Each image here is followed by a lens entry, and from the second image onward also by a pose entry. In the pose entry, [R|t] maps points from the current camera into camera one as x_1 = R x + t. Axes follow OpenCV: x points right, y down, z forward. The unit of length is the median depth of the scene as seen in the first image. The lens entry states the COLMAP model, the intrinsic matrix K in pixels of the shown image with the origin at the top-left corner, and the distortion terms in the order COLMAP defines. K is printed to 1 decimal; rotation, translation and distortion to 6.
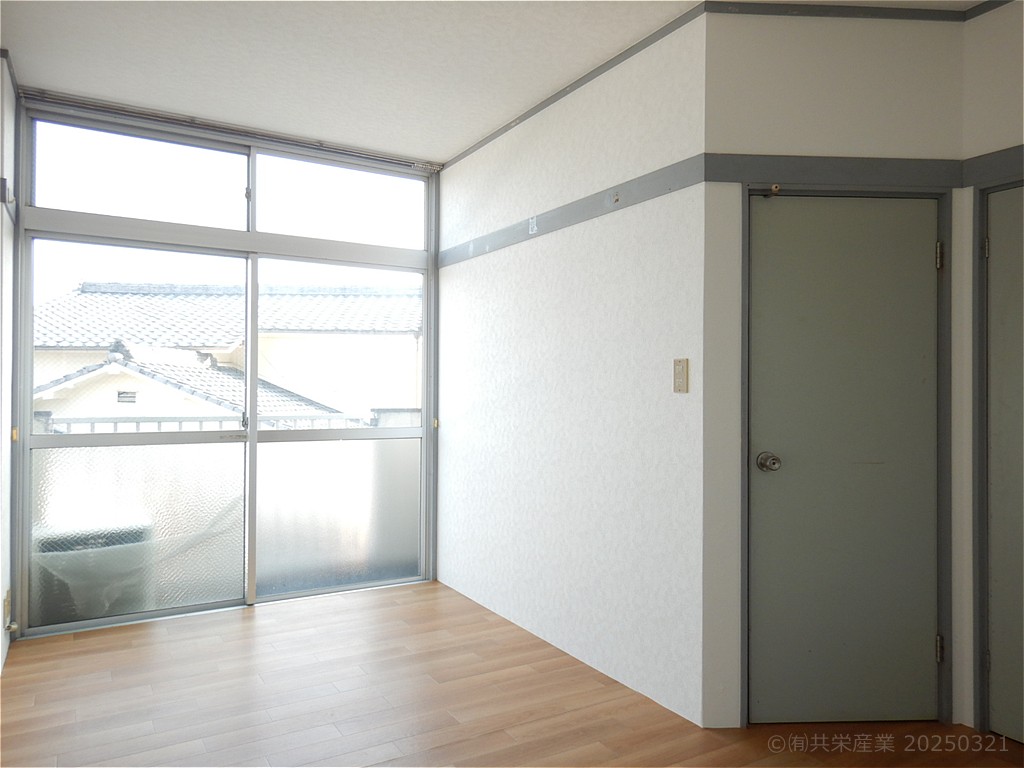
lens RADIAL K [[731.4, 0, 515.8], [0, 731.4, 385.2], [0, 0, 1]] dist [0.004932, 0.007192]
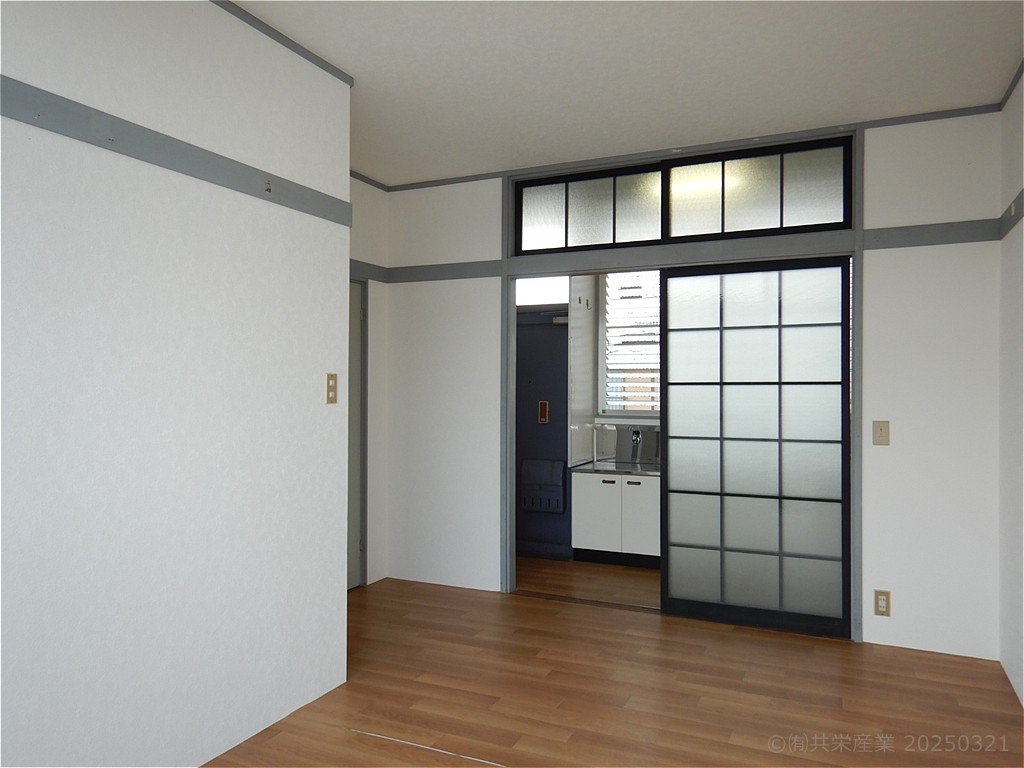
lens RADIAL K [[731.4, 0, 505.0], [0, 731.4, 381.2], [0, 0, 1]] dist [0.004932, 0.007192]
pose [[-0.563162, -0.001170, 0.826346, -0.848824], [-0.013829, 0.999872, -0.008009, -0.019202], [-0.826231, -0.015938, -0.563106, 1.407323]]
